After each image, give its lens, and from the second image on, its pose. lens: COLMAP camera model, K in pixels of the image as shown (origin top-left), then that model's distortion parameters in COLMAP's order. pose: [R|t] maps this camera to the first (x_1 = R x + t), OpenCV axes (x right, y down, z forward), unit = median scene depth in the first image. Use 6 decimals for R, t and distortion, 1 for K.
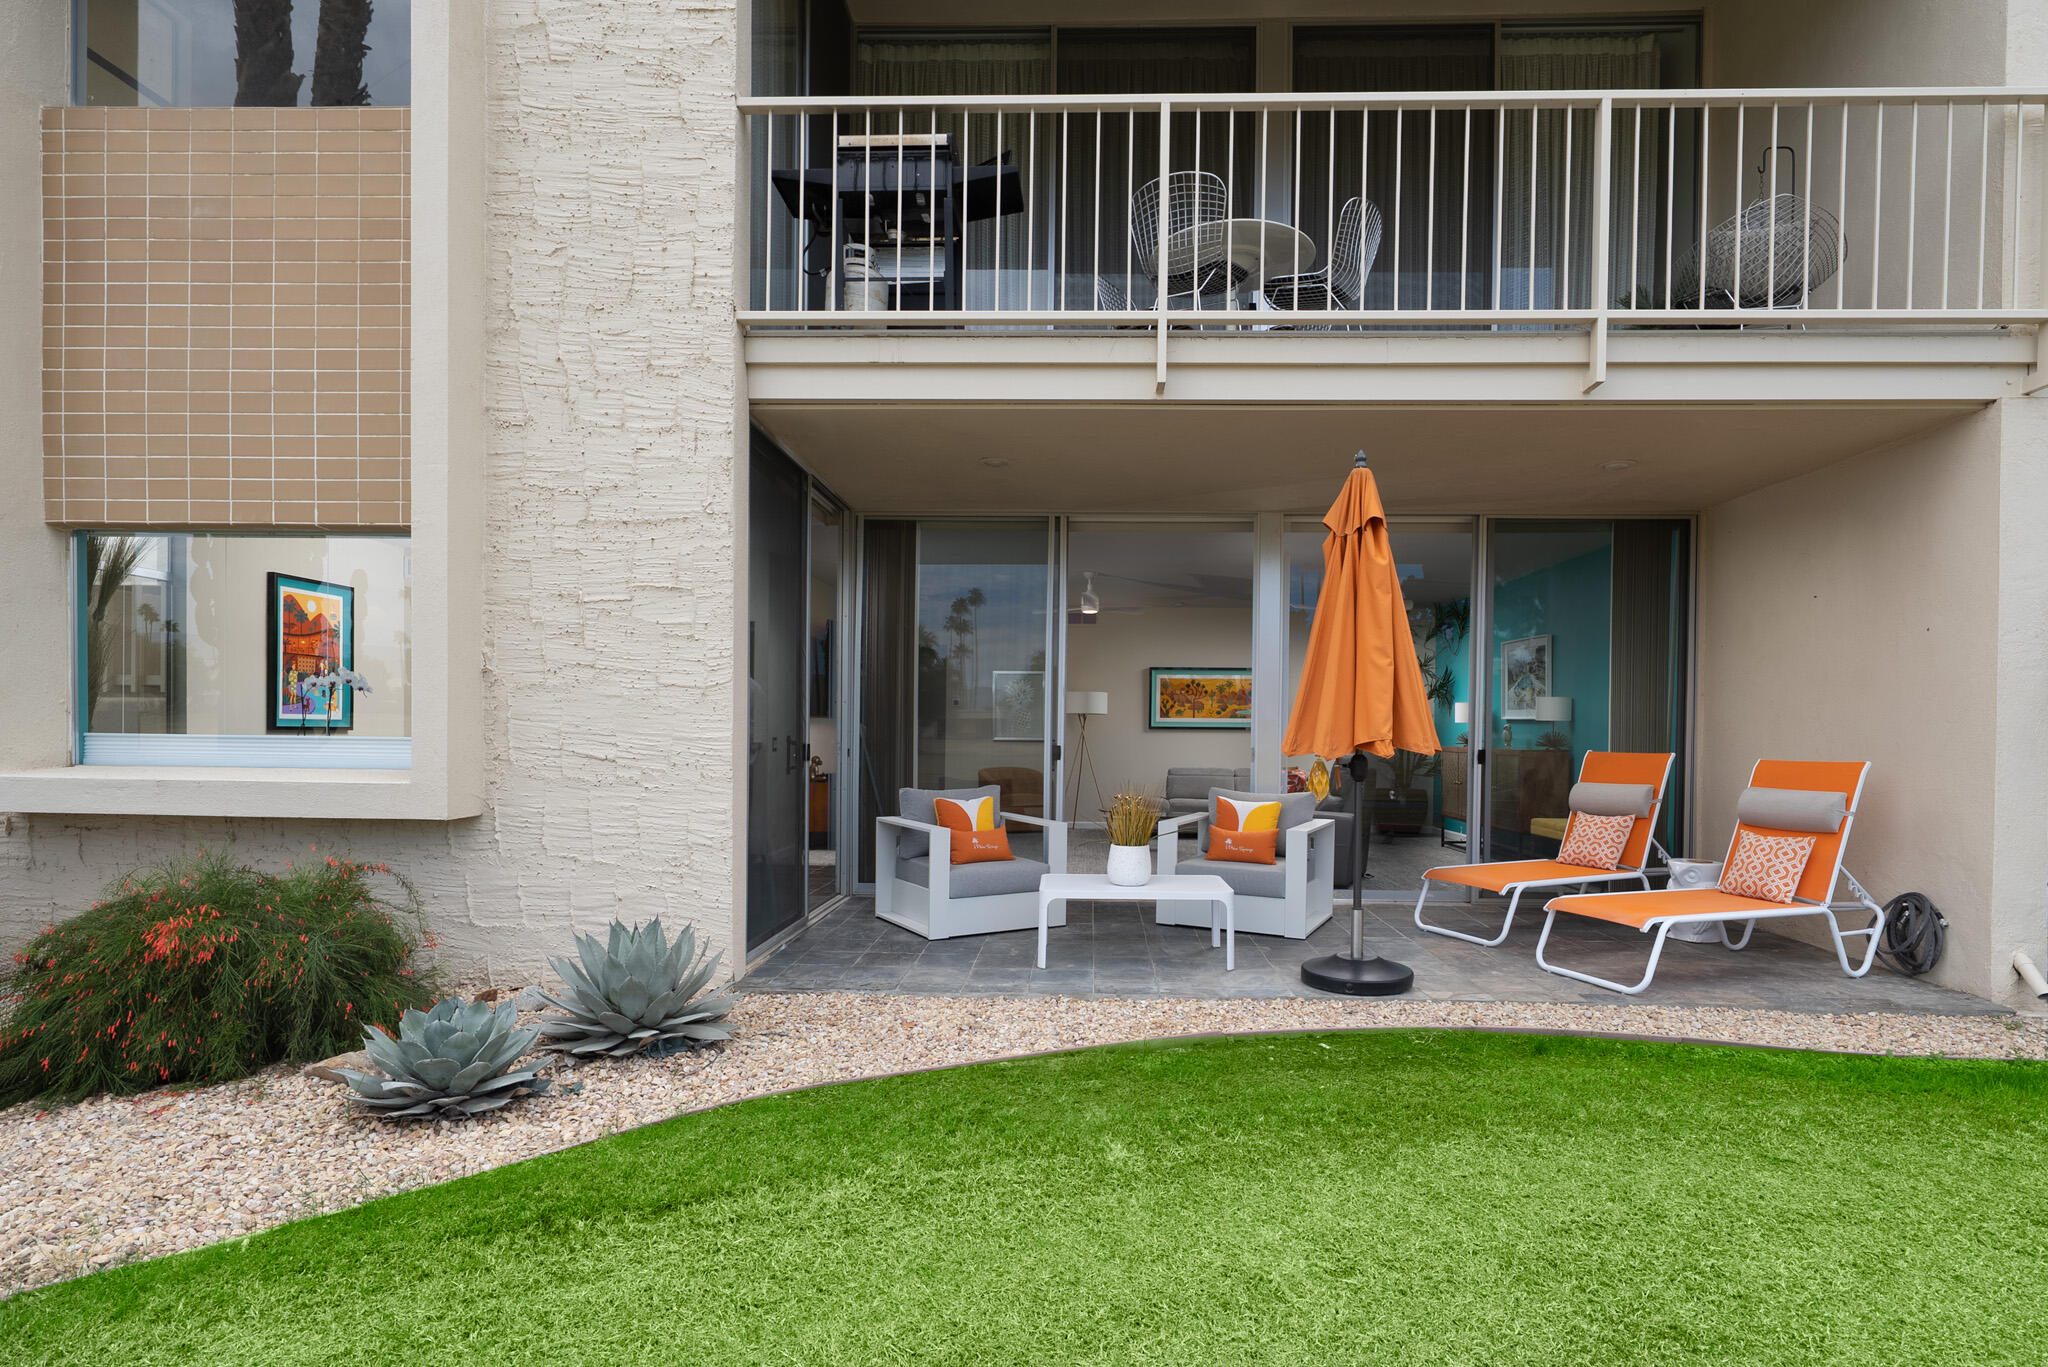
lens RADIAL K [[981.8, 0, 973.7], [0, 981.8, 749.7], [0, 0, 1]] dist [0.003552, -0.001464]
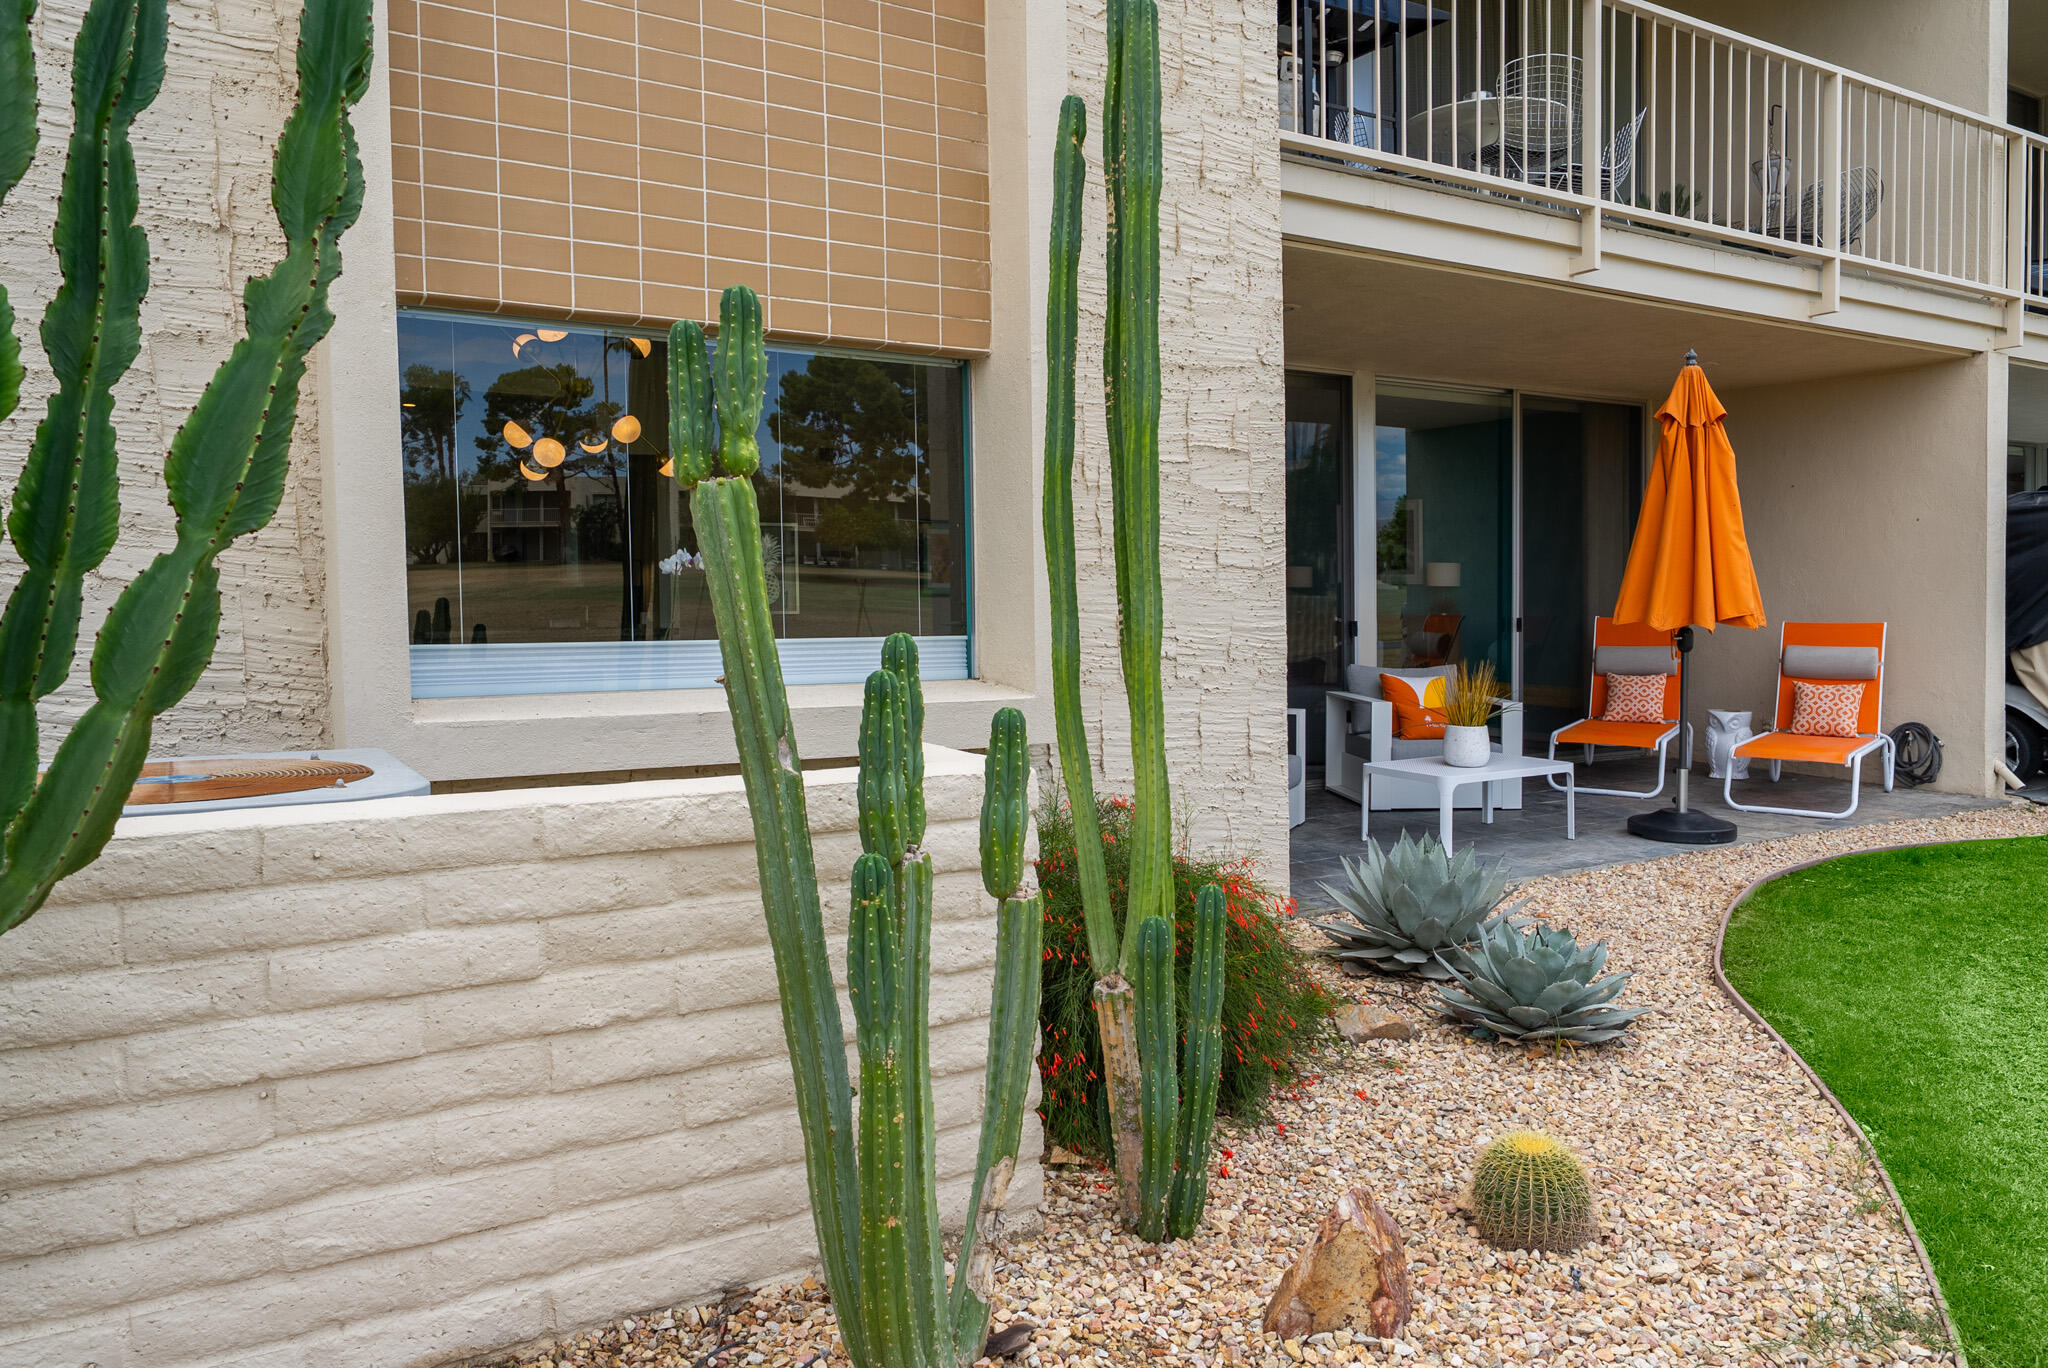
lens RADIAL K [[1372.0, 0, 1078.6], [0, 1372.0, 650.8], [0, 0, 1]] dist [-0.000371, 0.003380]
pose [[0.842641, -0.034717, 0.537355, -1.048263], [0.021055, 0.999281, 0.031544, -0.032702], [-0.538064, -0.015267, 0.842766, 0.078787]]
